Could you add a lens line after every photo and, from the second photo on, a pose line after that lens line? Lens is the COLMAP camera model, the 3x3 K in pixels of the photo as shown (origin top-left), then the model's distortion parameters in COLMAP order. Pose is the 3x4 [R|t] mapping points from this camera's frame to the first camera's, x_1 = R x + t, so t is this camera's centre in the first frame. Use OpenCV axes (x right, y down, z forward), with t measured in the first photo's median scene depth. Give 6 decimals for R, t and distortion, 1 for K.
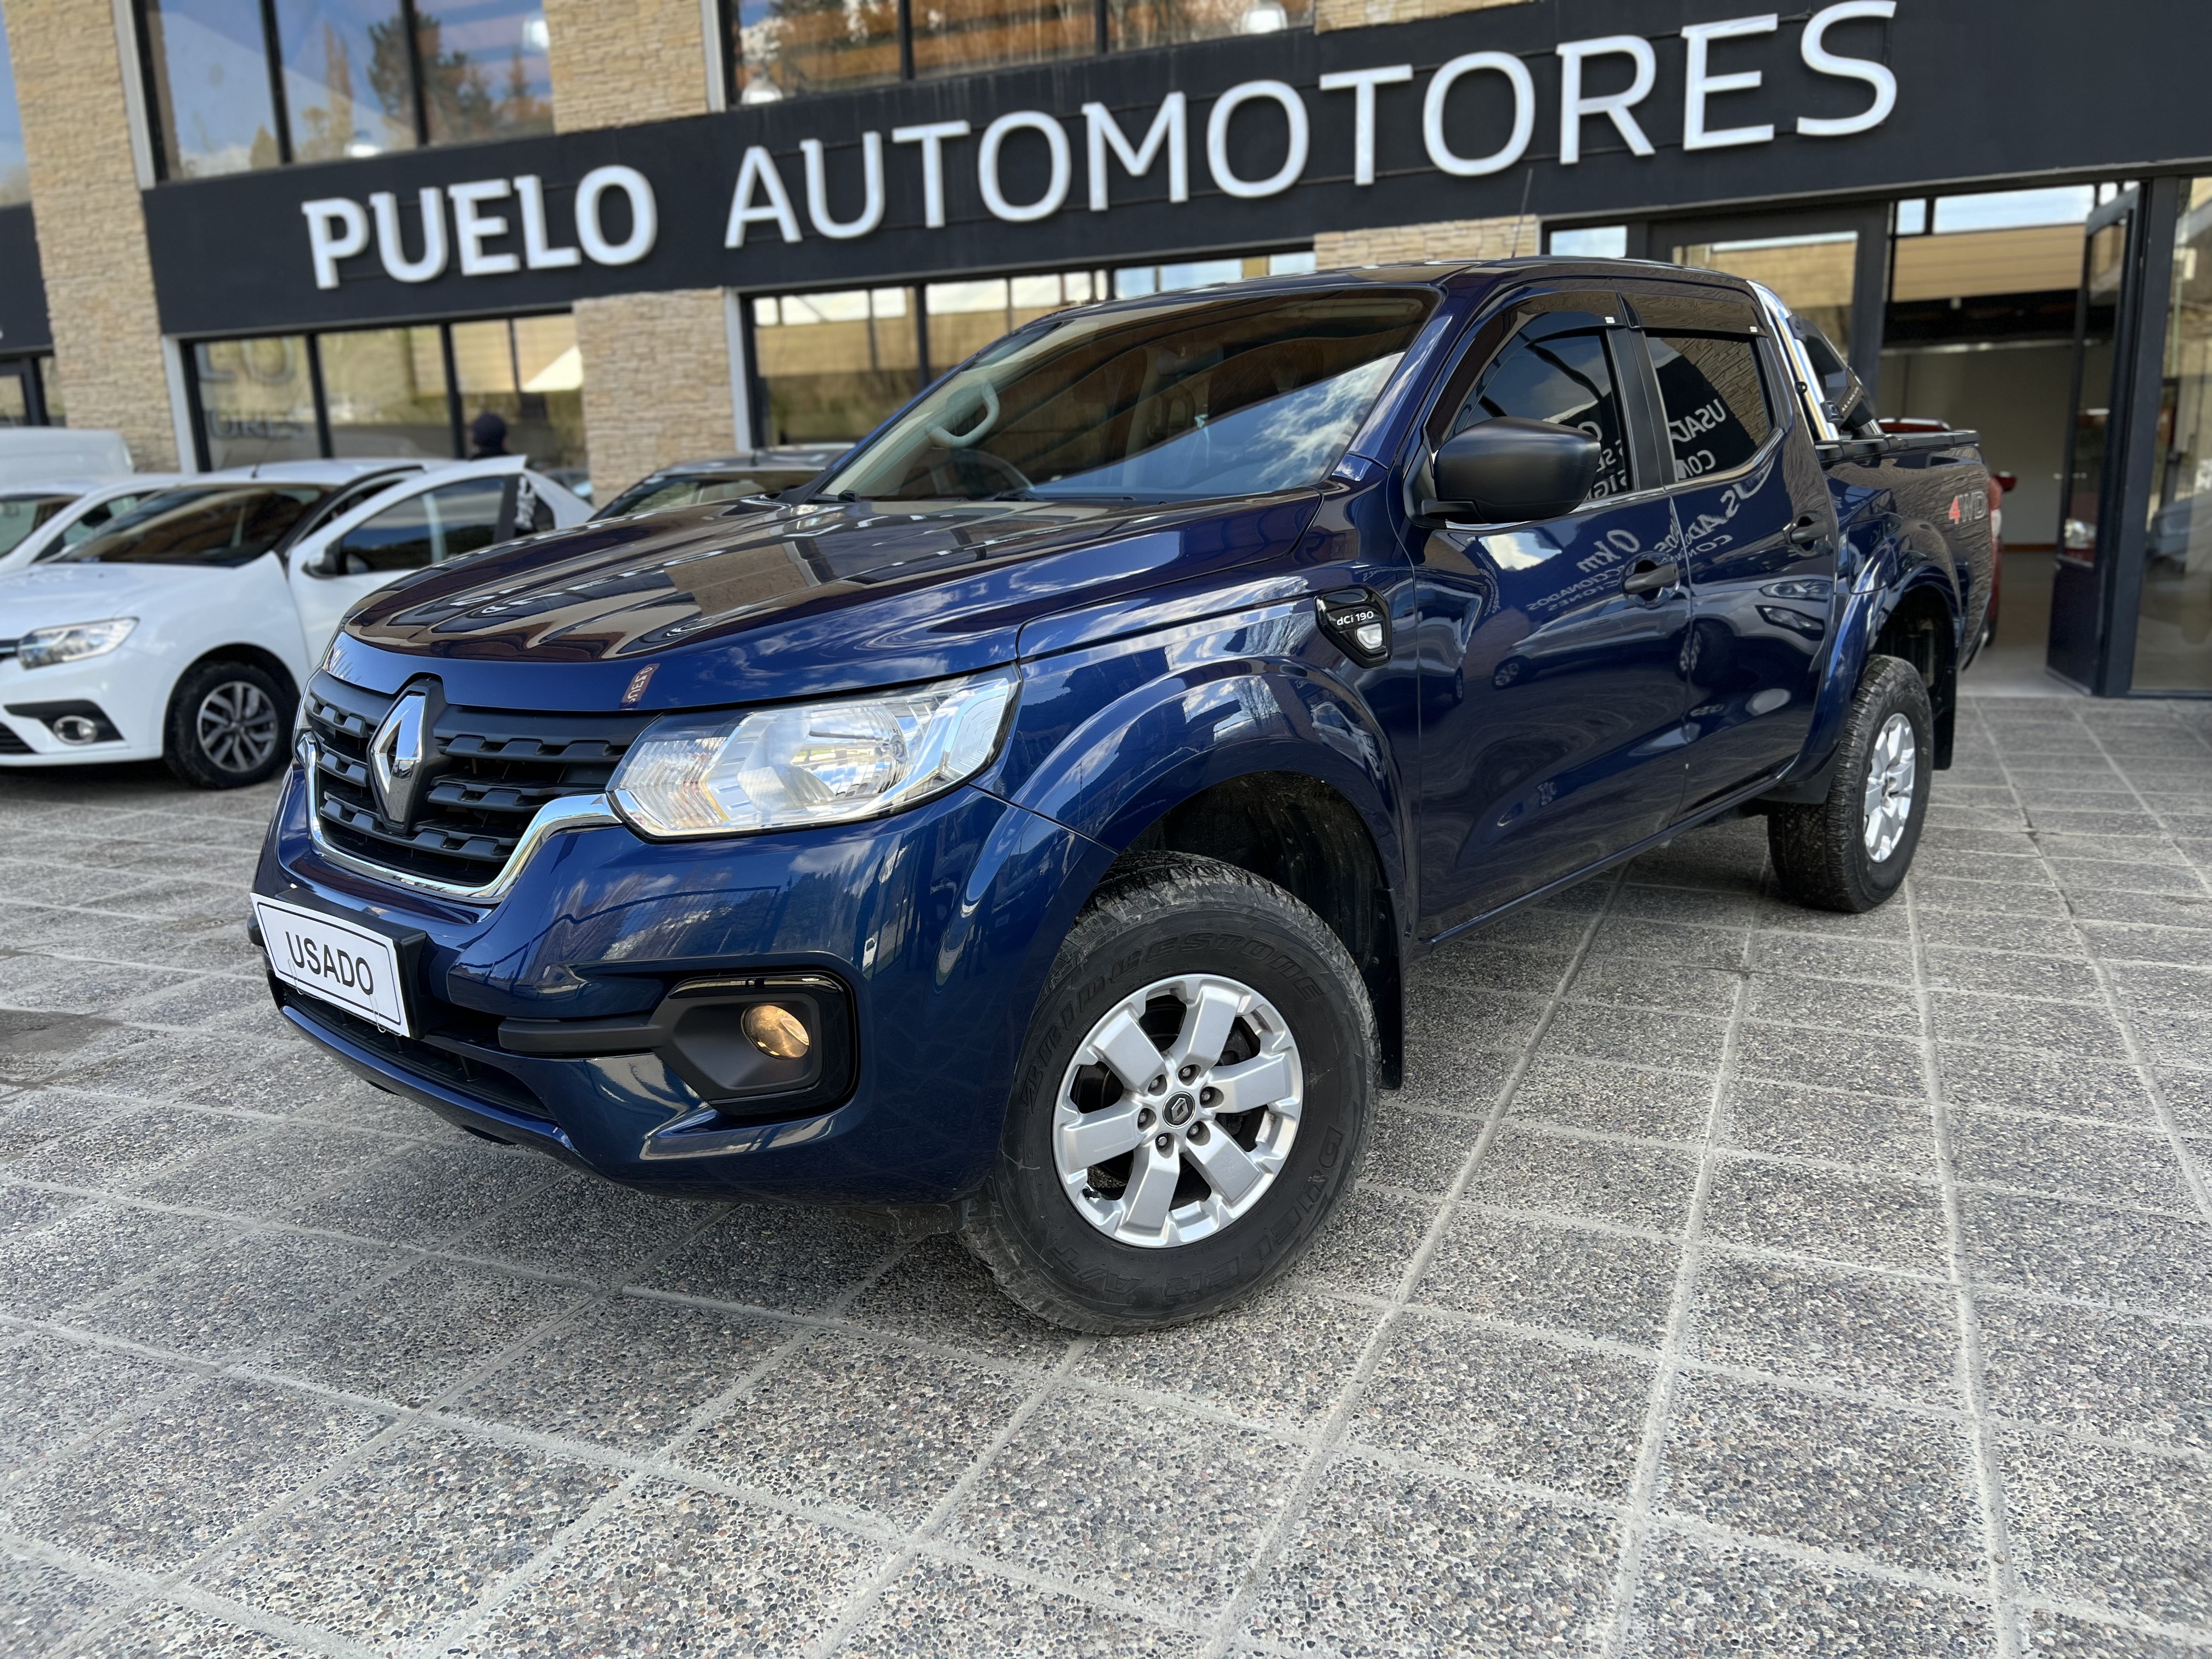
lens RADIAL K [[1674.2, 0, 1099.1], [0, 1674.2, 826.9], [0, 0, 1]] dist [0.043697, -0.042917]
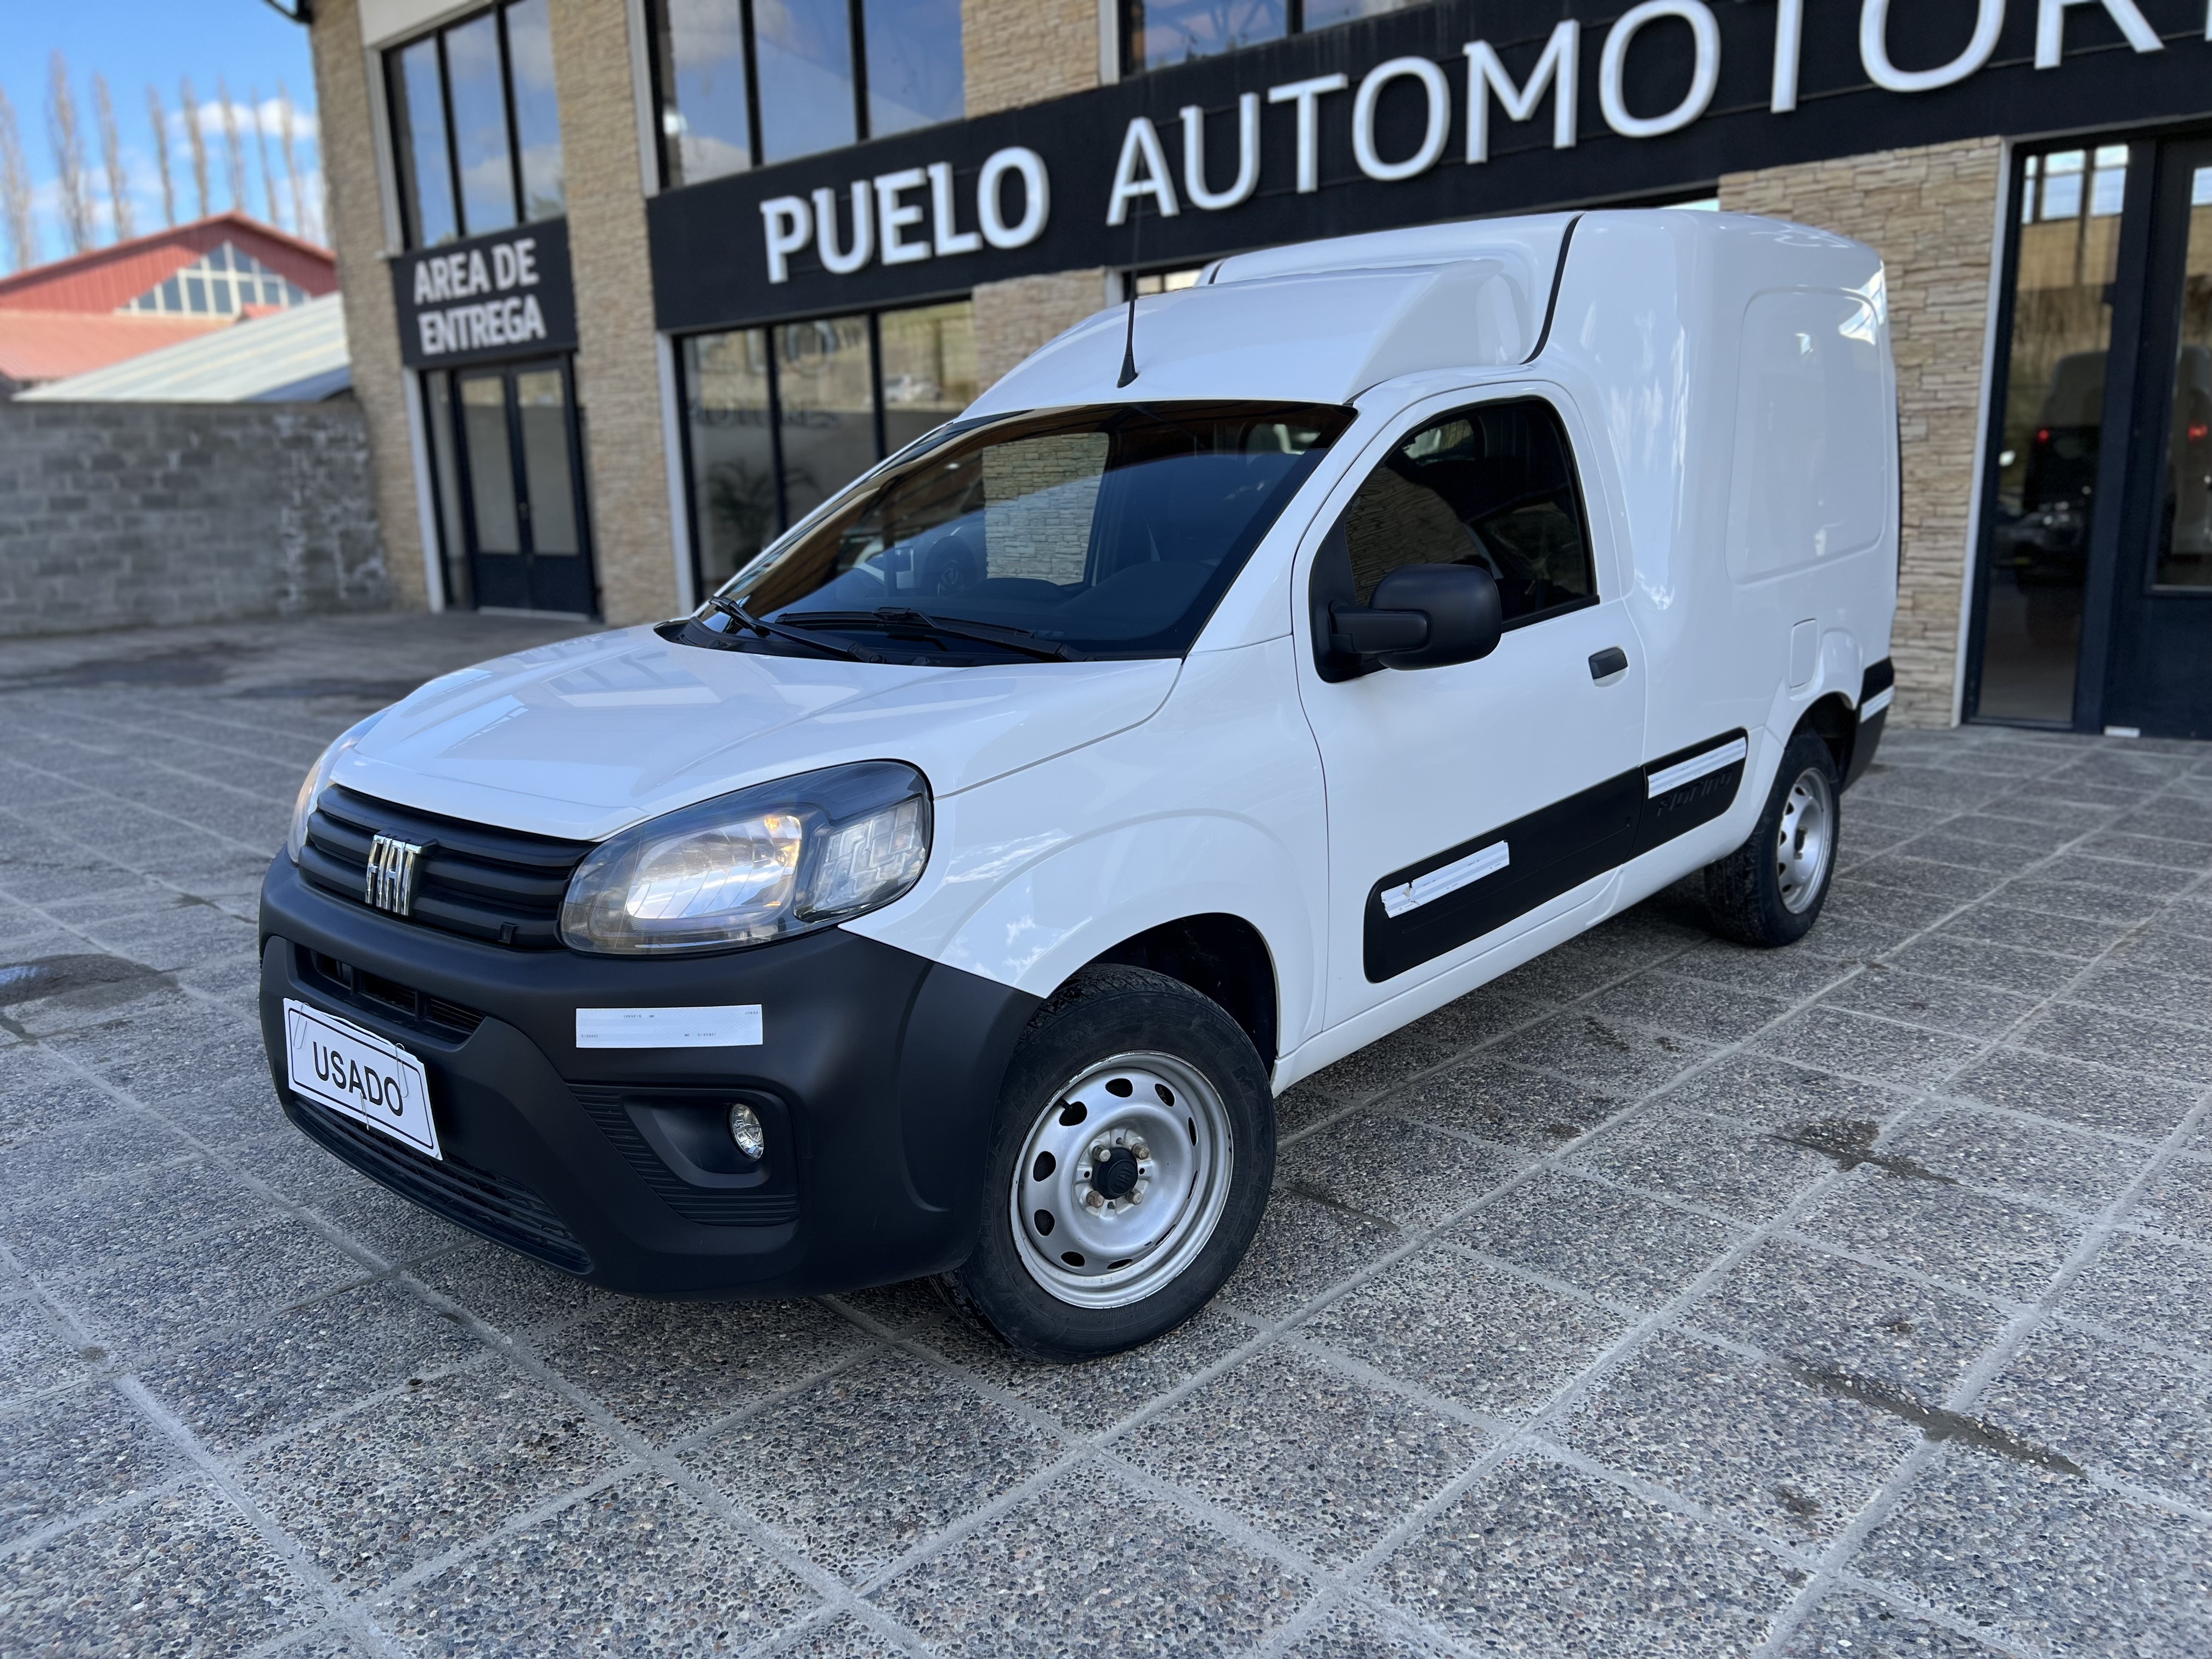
lens RADIAL K [[1675.5, 0, 1095.6], [0, 1675.5, 836.8], [0, 0, 1]] dist [0.023474, -0.006316]
pose [[0.939204, 0.078825, -0.334190, 0.132981], [-0.073888, 0.996888, 0.027482, -0.020226], [0.335317, -0.001118, 0.942105, 0.091491]]
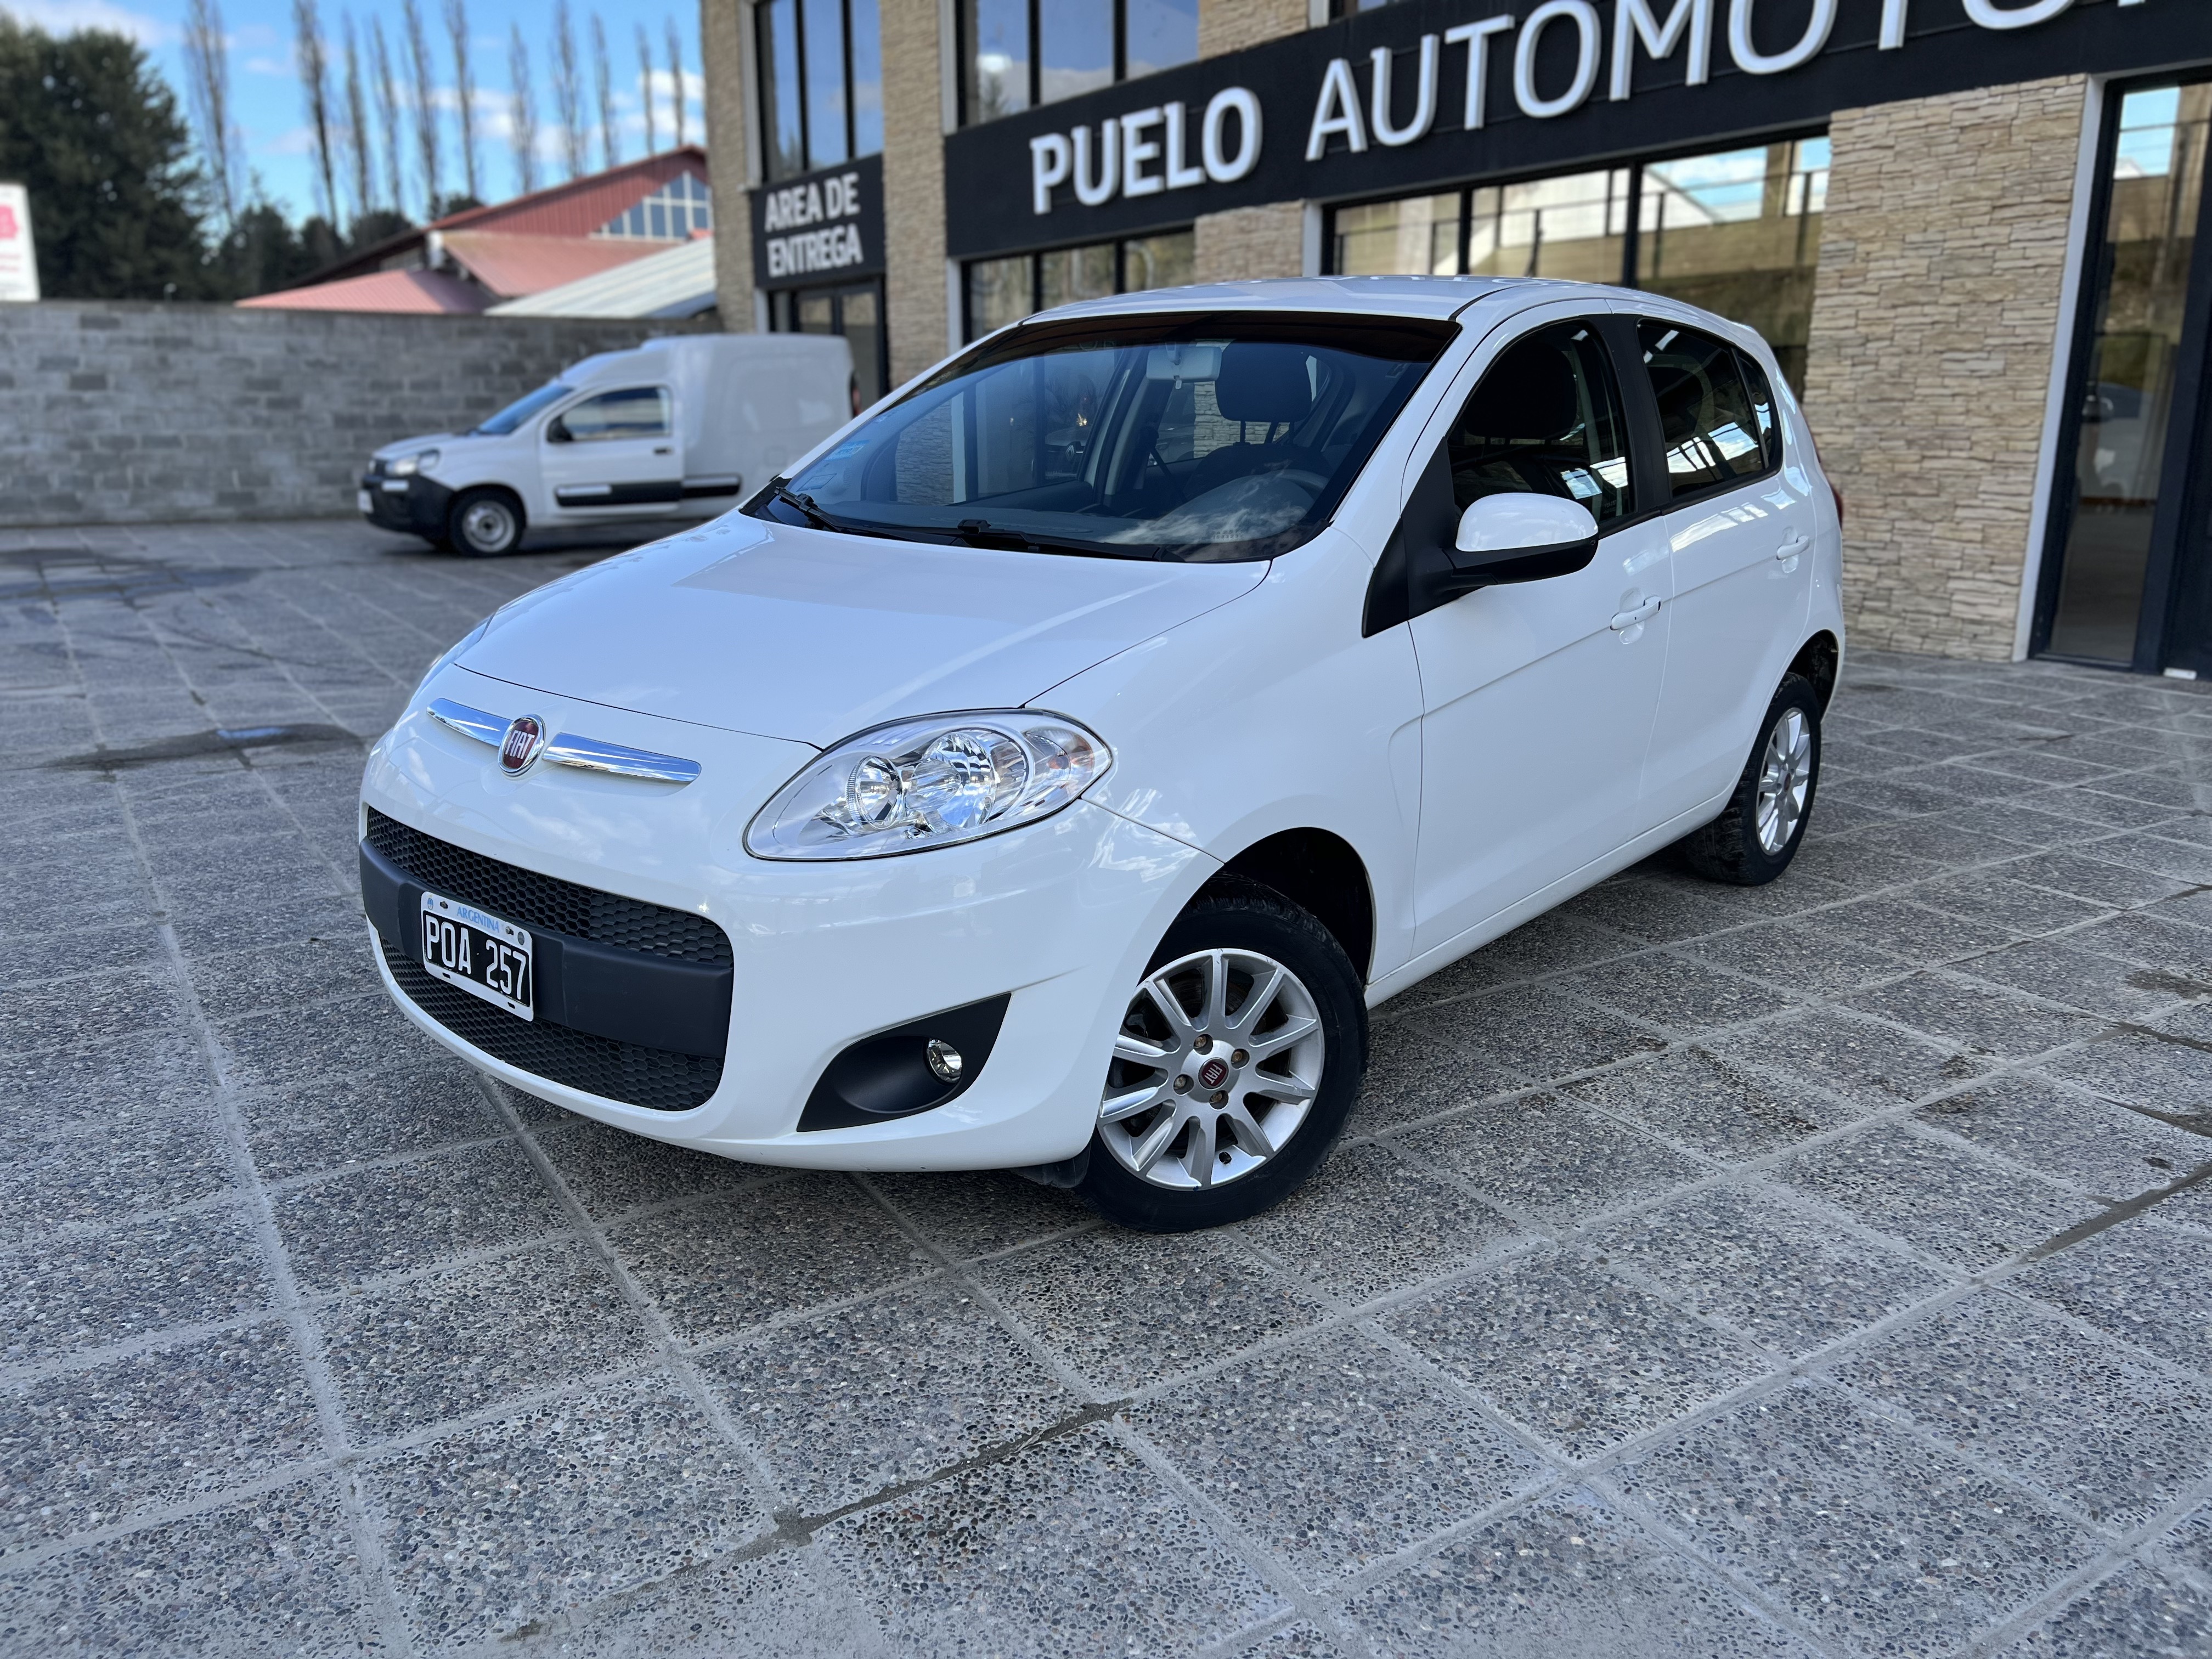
lens RADIAL K [[1669.7, 0, 1096.9], [0, 1669.7, 819.0], [0, 0, 1]] dist [0.045481, -0.044895]
pose [[0.831610, 0.161949, -0.531222, 0.311029], [-0.138941, 0.986789, 0.083327, -0.011632], [0.537699, 0.004513, 0.843125, 0.060619]]
